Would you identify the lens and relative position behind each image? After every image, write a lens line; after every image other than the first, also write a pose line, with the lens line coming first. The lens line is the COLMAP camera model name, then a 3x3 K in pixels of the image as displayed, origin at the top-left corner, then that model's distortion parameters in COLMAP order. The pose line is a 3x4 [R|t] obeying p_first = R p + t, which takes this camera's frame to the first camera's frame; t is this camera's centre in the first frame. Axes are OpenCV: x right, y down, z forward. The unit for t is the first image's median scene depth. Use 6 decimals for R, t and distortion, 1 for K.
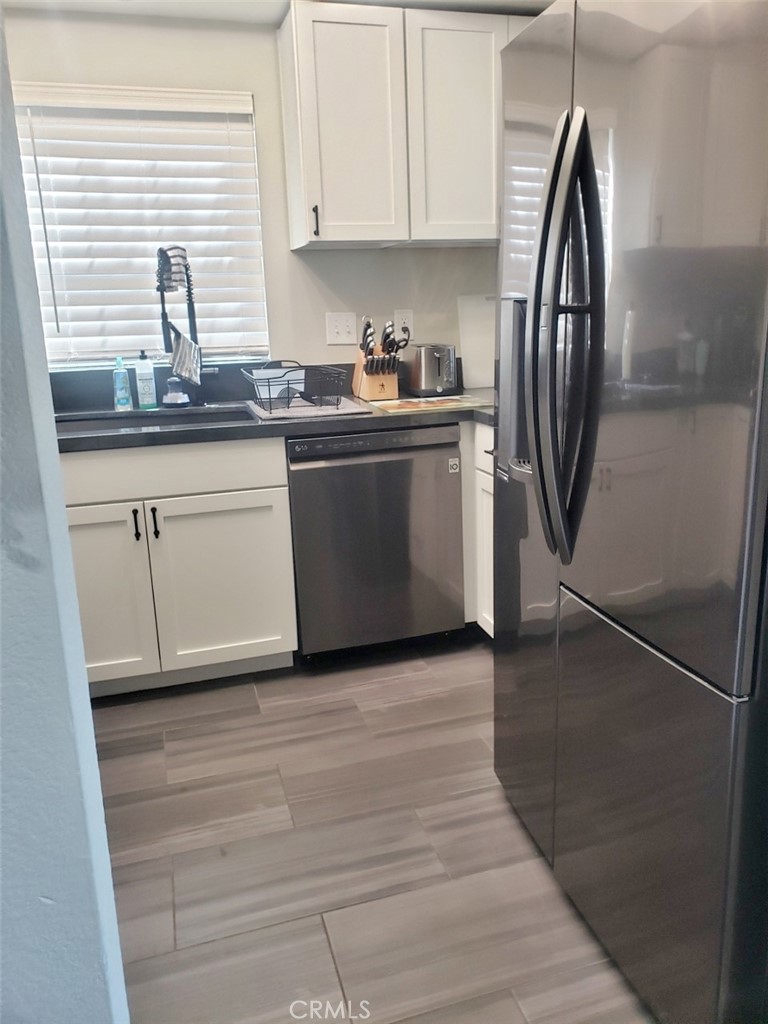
lens RADIAL K [[782.3, 0, 386.6], [0, 782.3, 474.7], [0, 0, 1]] dist [0.153918, -0.464550]
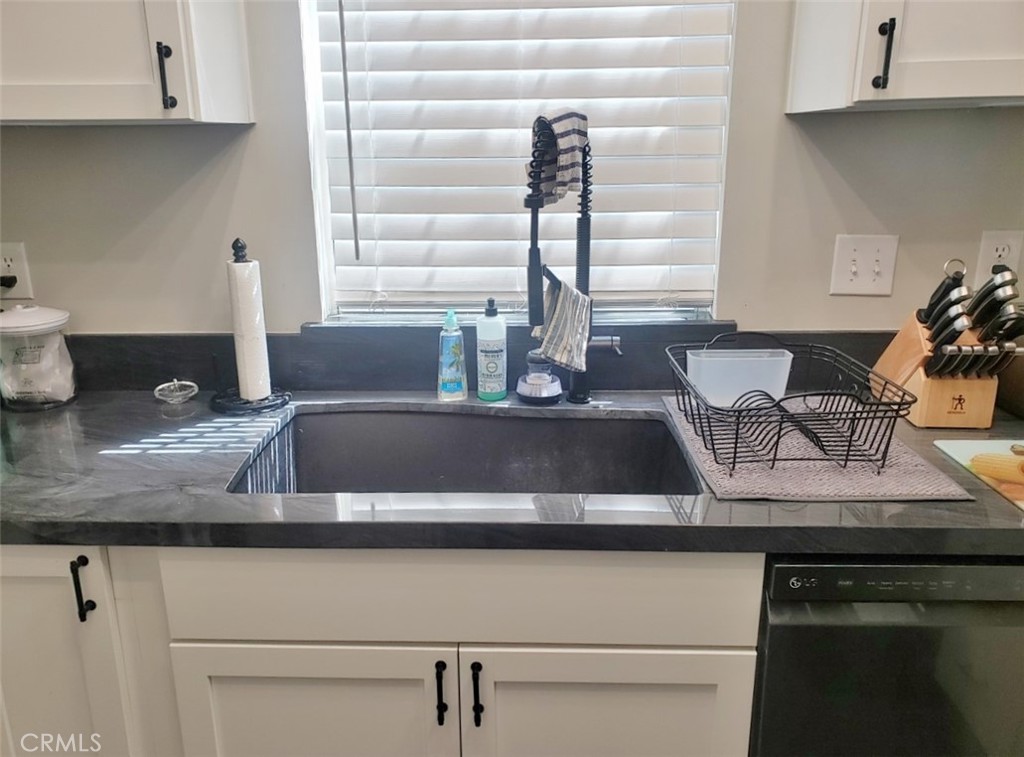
lens RADIAL K [[808.1, 0, 475.4], [0, 808.1, 374.4], [0, 0, 1]] dist [0.038016, -0.000143]
pose [[0.943068, 0.110129, -0.313837, -0.134868], [-0.087948, 0.992575, 0.084026, -0.152934], [0.320761, -0.051641, 0.945751, 0.457422]]
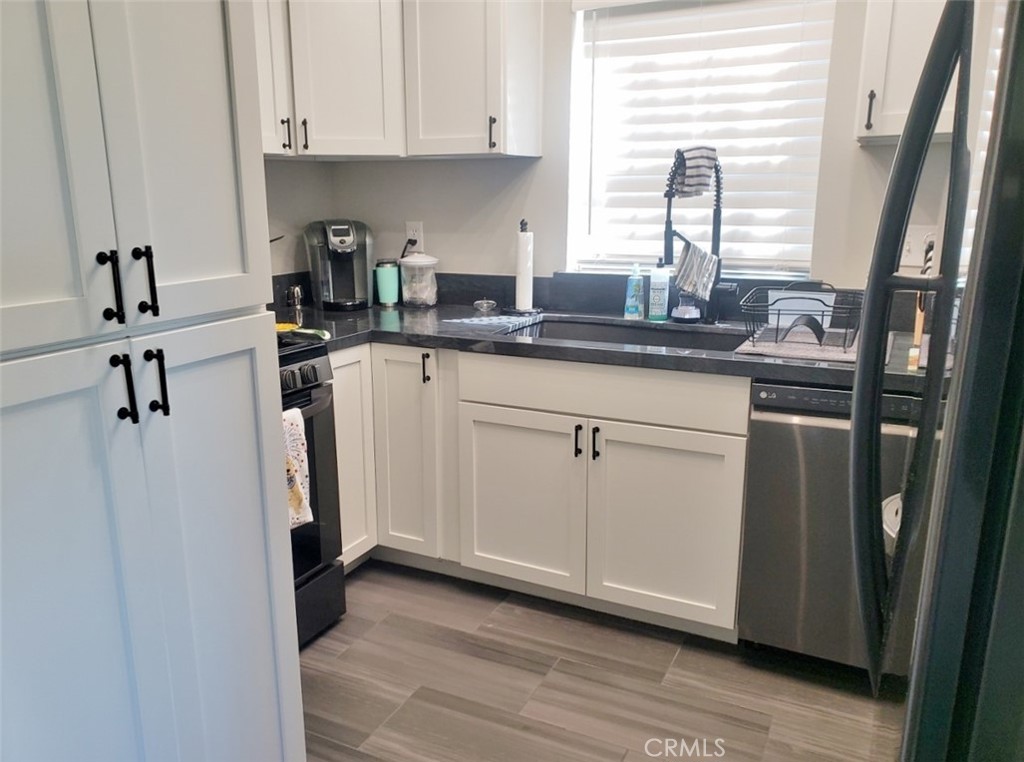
lens RADIAL K [[789.2, 0, 494.4], [0, 789.2, 379.3], [0, 0, 1]] dist [0.009125, 0.008315]
pose [[0.727422, 0.181332, -0.661797, 0.195691], [-0.166205, 0.982293, 0.086462, -0.064719], [0.665757, 0.047100, 0.744681, 0.180862]]
